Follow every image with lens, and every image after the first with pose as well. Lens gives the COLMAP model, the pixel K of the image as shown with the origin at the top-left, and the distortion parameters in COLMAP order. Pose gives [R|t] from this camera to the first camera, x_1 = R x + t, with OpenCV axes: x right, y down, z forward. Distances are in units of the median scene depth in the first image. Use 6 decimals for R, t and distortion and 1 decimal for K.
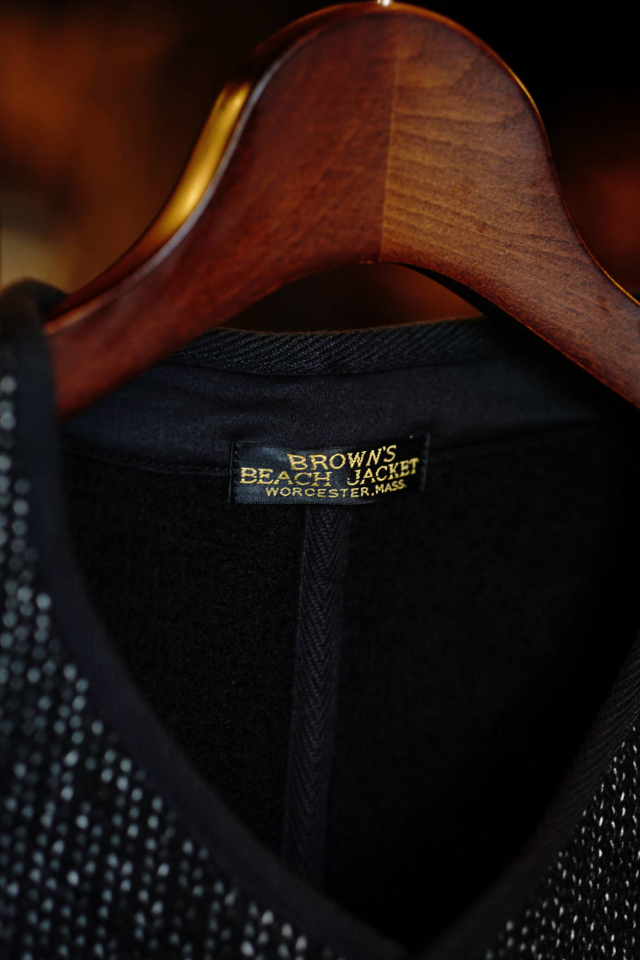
lens RADIAL K [[2441.8, 0, 320.0], [0, 2441.8, 480.0], [0, 0, 1]] dist [1.386082, 0.551340]
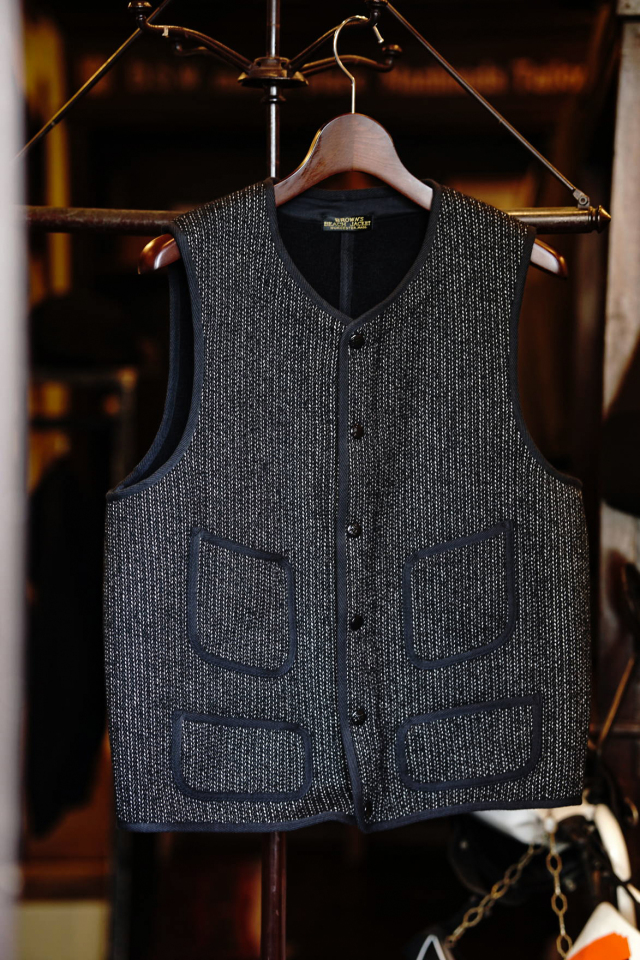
lens RADIAL K [[2307.2, 0, 320.0], [0, 2307.2, 480.0], [0, 0, 1]] dist [0.666823, 4.974019]
pose [[0.974906, -0.020632, -0.221659, 0.848288], [0.007943, 0.998286, -0.057986, 0.677260], [0.222475, 0.054770, 0.973399, -2.914039]]
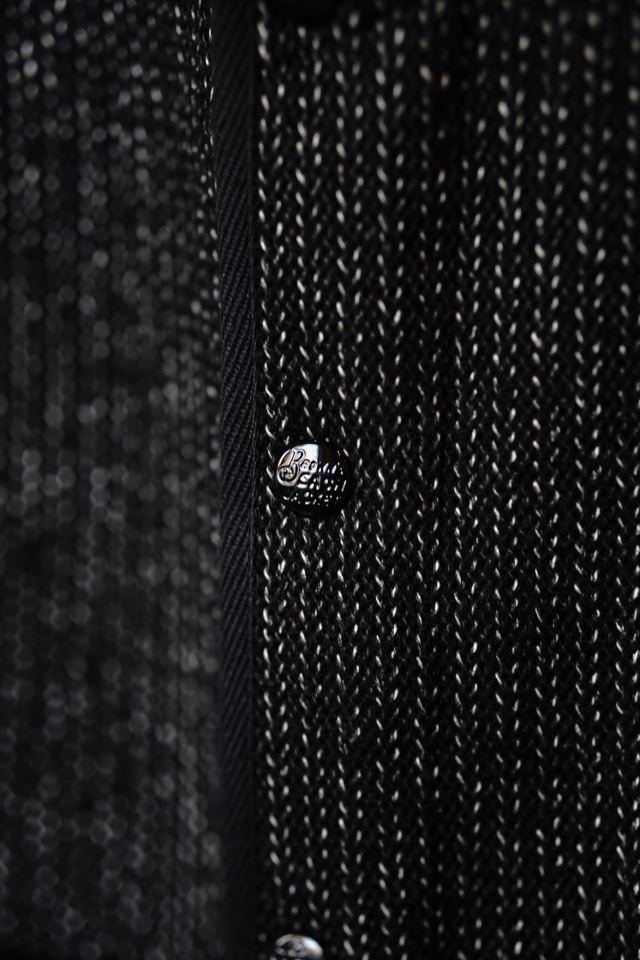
lens RADIAL K [[2441.8, 0, 320.0], [0, 2441.8, 480.0], [0, 0, 1]] dist [1.386082, 0.551340]
pose [[0.525390, 0.181415, -0.831297, 0.705066], [-0.113319, 0.983221, 0.142951, 0.247226], [0.843282, 0.019097, 0.537132, 0.542261]]
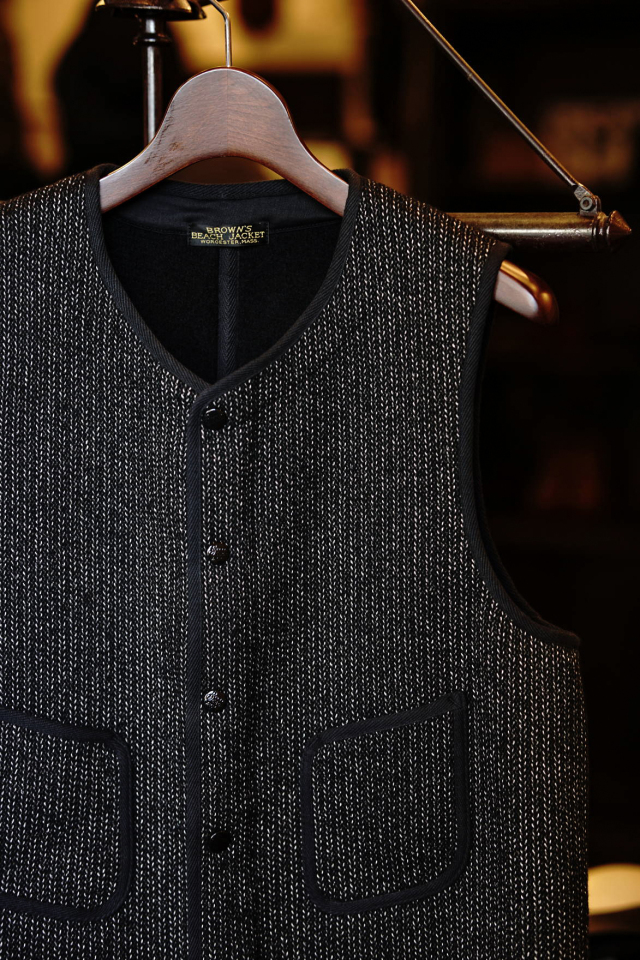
lens RADIAL K [[2307.2, 0, 320.0], [0, 2307.2, 480.0], [0, 0, 1]] dist [0.666823, 4.974019]
pose [[0.890624, 0.025593, -0.454021, 1.328106], [-0.029828, 0.999553, -0.002167, 0.281834], [0.453762, 0.015472, 0.890989, -1.322360]]
